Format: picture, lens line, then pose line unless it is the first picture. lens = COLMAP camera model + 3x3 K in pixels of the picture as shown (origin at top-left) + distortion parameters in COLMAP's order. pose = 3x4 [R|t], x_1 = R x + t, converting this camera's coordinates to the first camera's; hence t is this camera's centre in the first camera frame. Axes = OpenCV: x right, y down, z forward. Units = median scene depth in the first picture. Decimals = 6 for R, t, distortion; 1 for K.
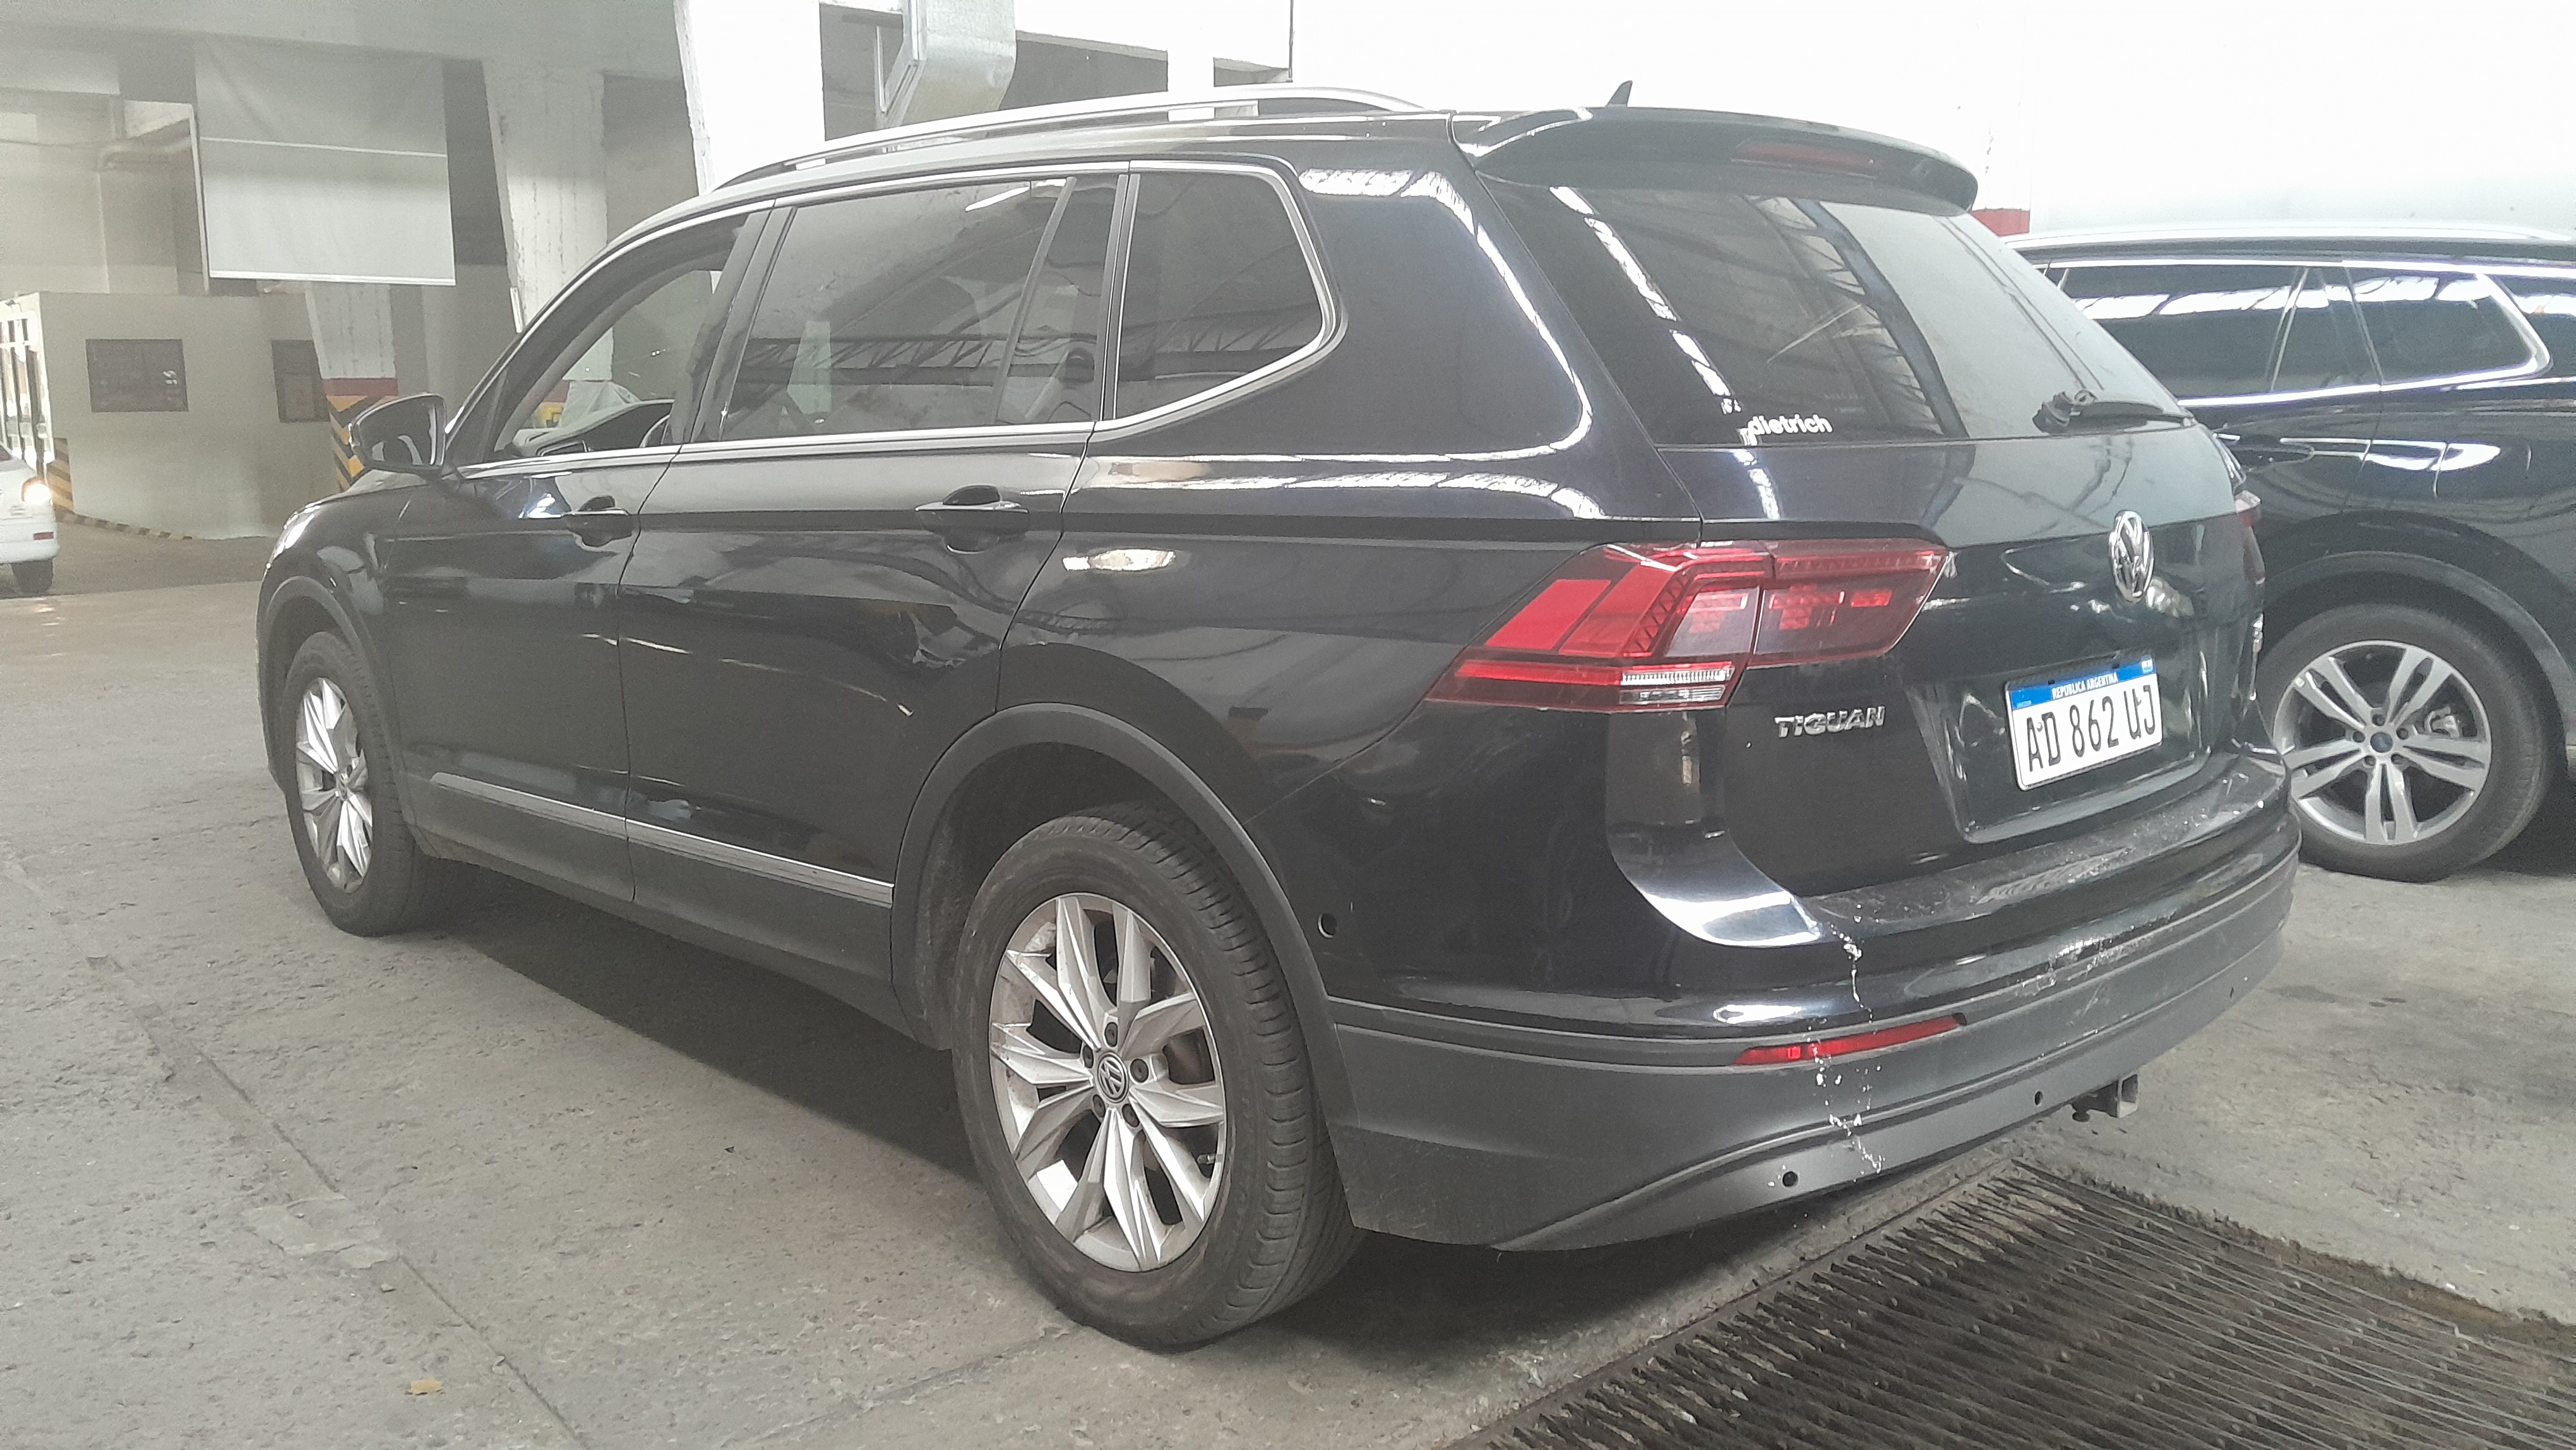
lens RADIAL K [[2015.7, 0, 1294.1], [0, 2015.7, 720.6], [0, 0, 1]] dist [0.049362, -0.117252]
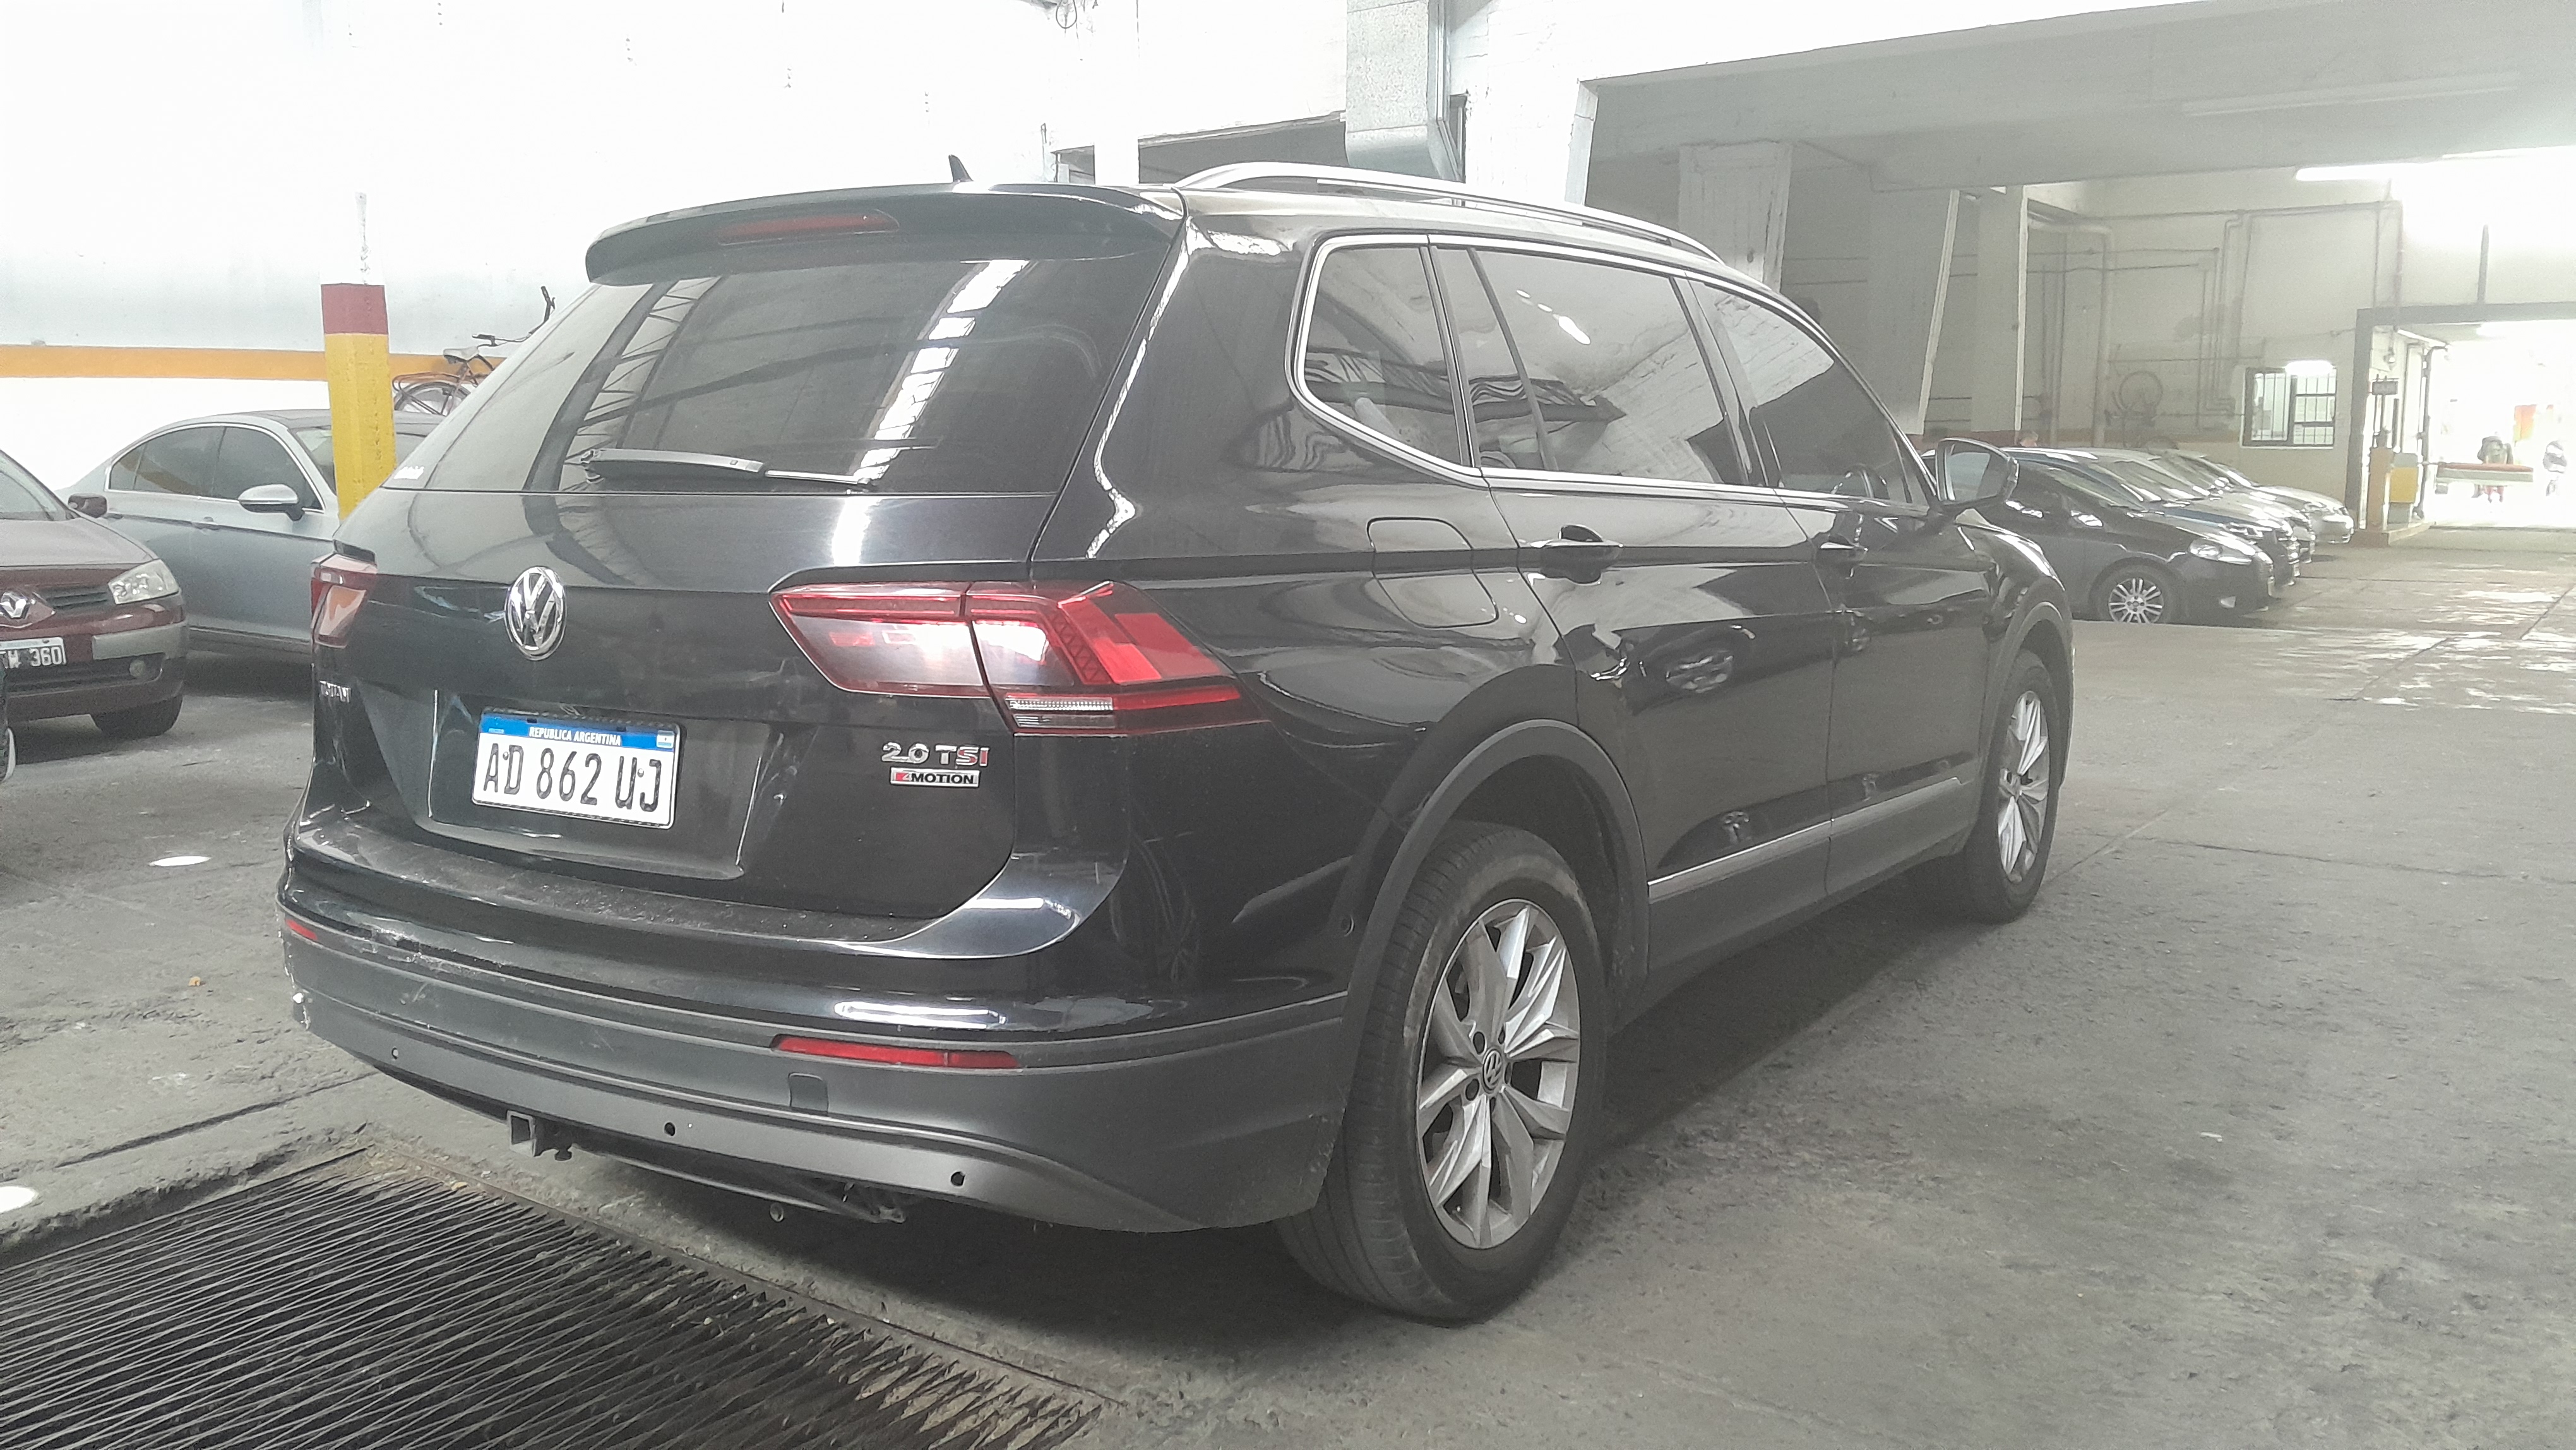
lens RADIAL K [[2015.3, 0, 1239.9], [0, 2015.3, 695.2], [0, 0, 1]] dist [-0.009465, -0.000834]
pose [[0.207174, 0.124286, -0.970377, 1.470676], [-0.155955, 0.983409, 0.092659, -0.187602], [0.965794, 0.132138, 0.223120, 1.114081]]
